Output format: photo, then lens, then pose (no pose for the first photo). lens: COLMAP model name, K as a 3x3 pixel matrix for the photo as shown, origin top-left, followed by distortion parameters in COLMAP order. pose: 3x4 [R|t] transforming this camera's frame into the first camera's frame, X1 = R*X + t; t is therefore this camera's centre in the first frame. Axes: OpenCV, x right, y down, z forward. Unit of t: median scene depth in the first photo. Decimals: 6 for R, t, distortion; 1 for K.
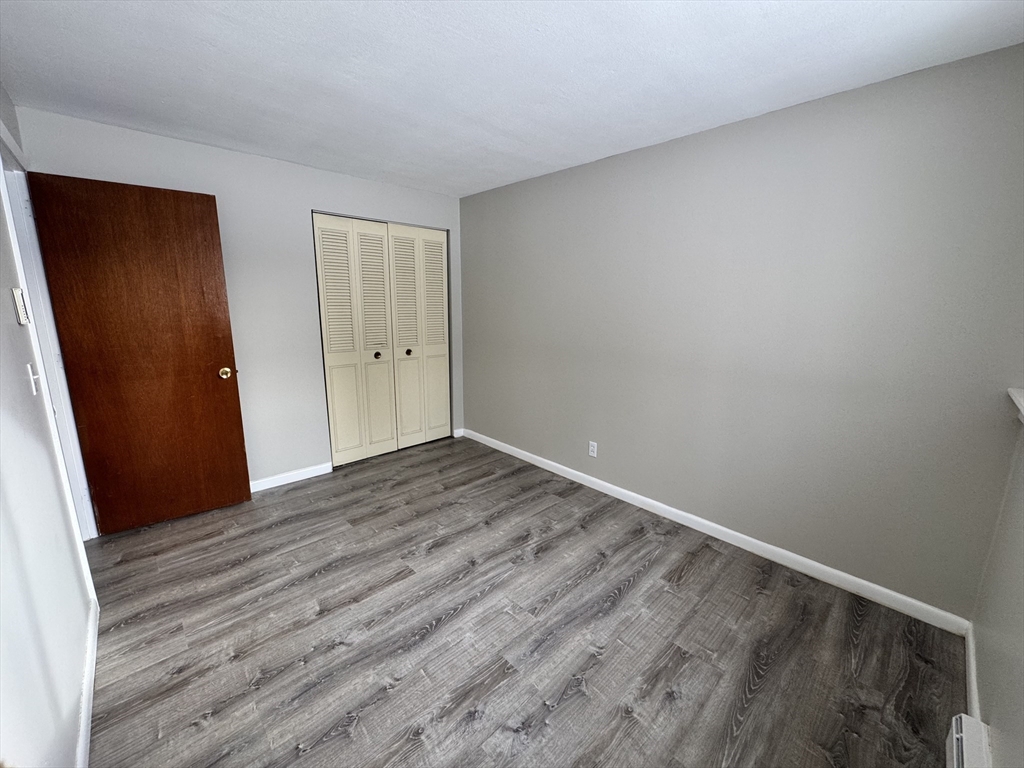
lens RADIAL K [[409.4, 0, 512.0], [0, 409.4, 384.0], [0, 0, 1]] dist [0.000571, -0.000013]
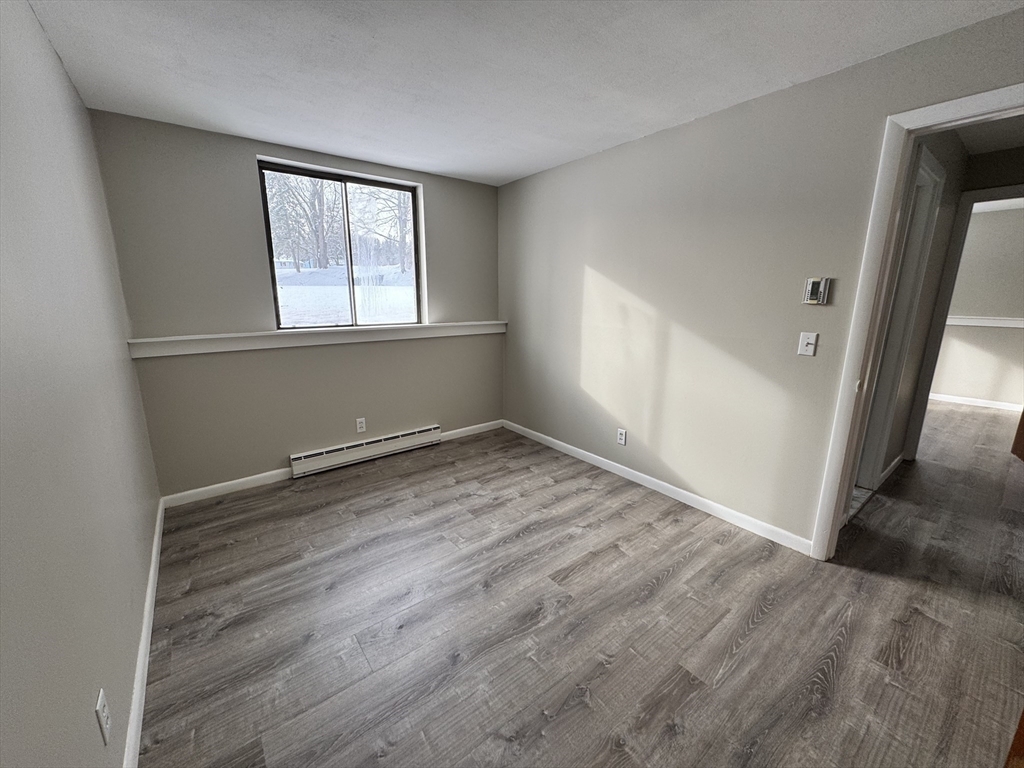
lens RADIAL K [[409.4, 0, 512.0], [0, 409.4, 384.0], [0, 0, 1]] dist [0.000571, -0.000013]
pose [[-0.994762, -0.033294, 0.096639, -0.247786], [0.009222, 0.912372, 0.409257, -0.348338], [-0.101797, 0.408005, -0.907287, 1.815332]]
